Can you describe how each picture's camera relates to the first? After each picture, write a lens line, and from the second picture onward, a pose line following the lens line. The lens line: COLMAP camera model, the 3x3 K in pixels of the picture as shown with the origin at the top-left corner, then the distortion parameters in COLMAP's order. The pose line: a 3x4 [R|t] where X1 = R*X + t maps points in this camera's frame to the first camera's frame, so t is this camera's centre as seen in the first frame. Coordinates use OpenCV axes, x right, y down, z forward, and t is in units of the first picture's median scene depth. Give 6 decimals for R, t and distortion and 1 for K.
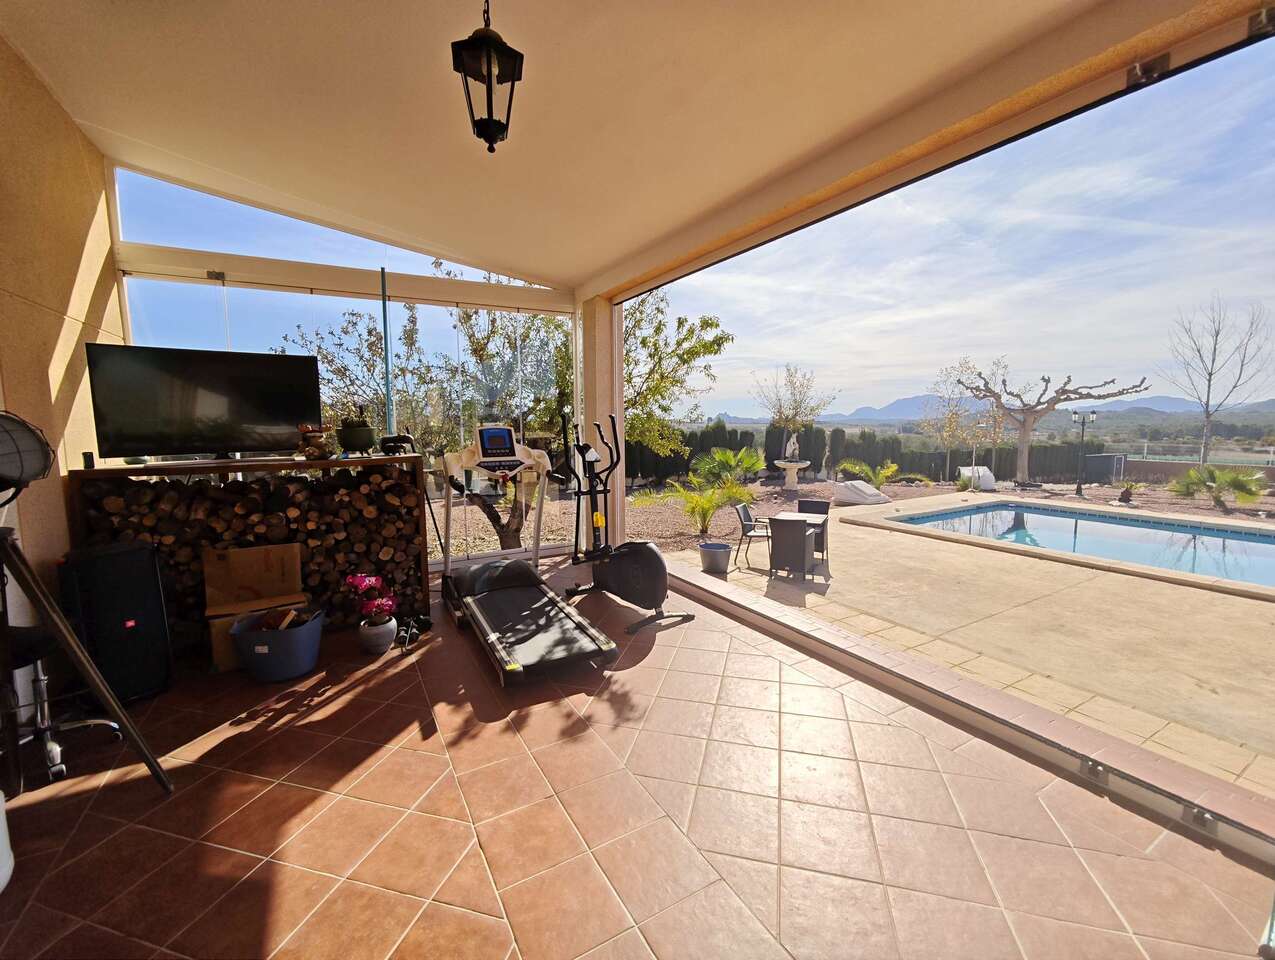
lens RADIAL K [[536.6, 0, 636.4], [0, 536.6, 473.0], [0, 0, 1]] dist [-0.004697, 0.001776]
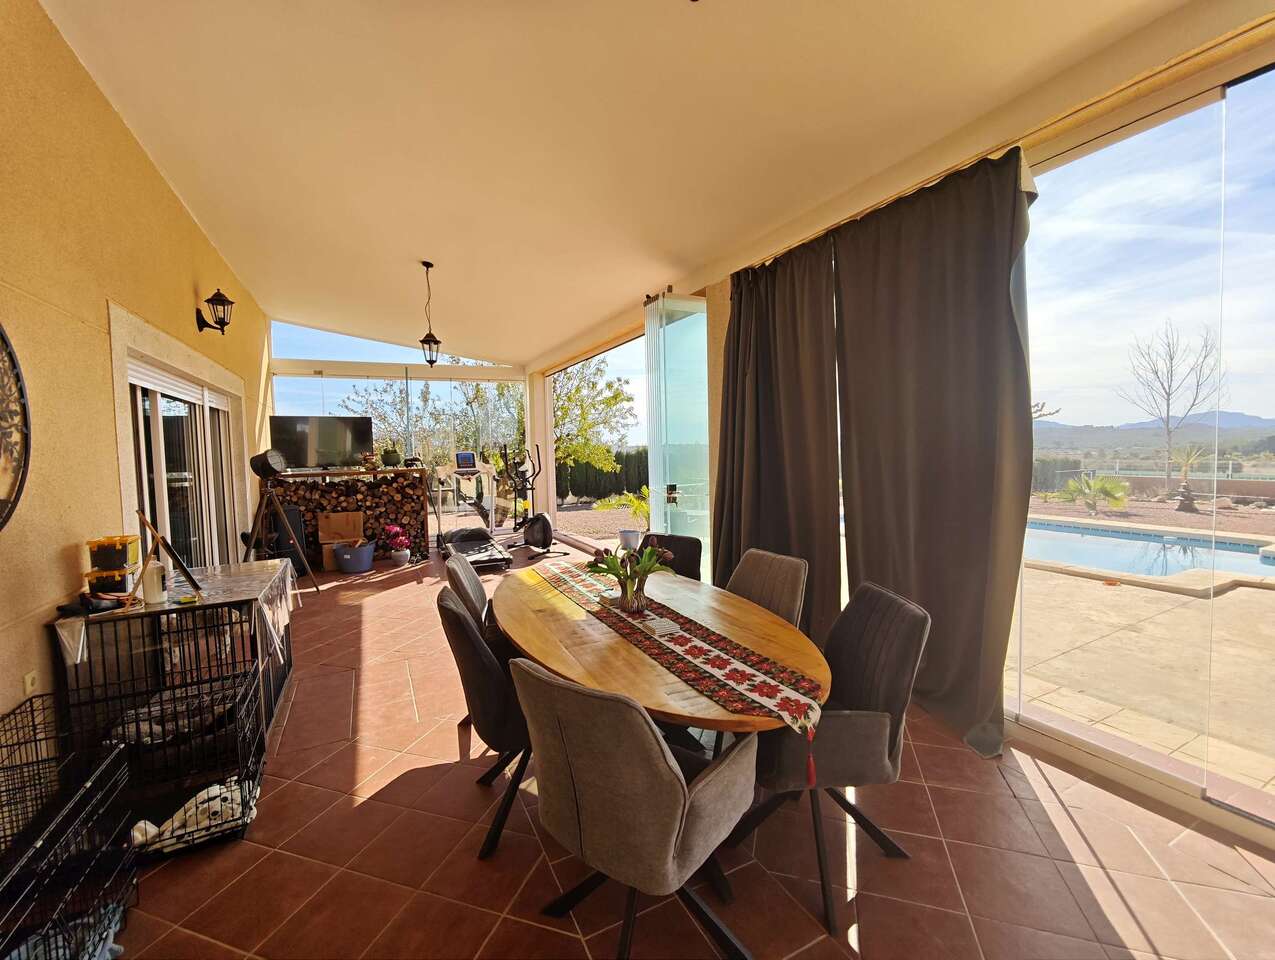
lens RADIAL K [[536.6, 0, 638.7], [0, 536.6, 473.5], [0, 0, 1]] dist [-0.004697, 0.001776]
pose [[0.998185, -0.012094, -0.059003, 0.459457], [0.009526, 0.999003, -0.043606, 0.076340], [0.059472, 0.042965, 0.997305, -0.831300]]
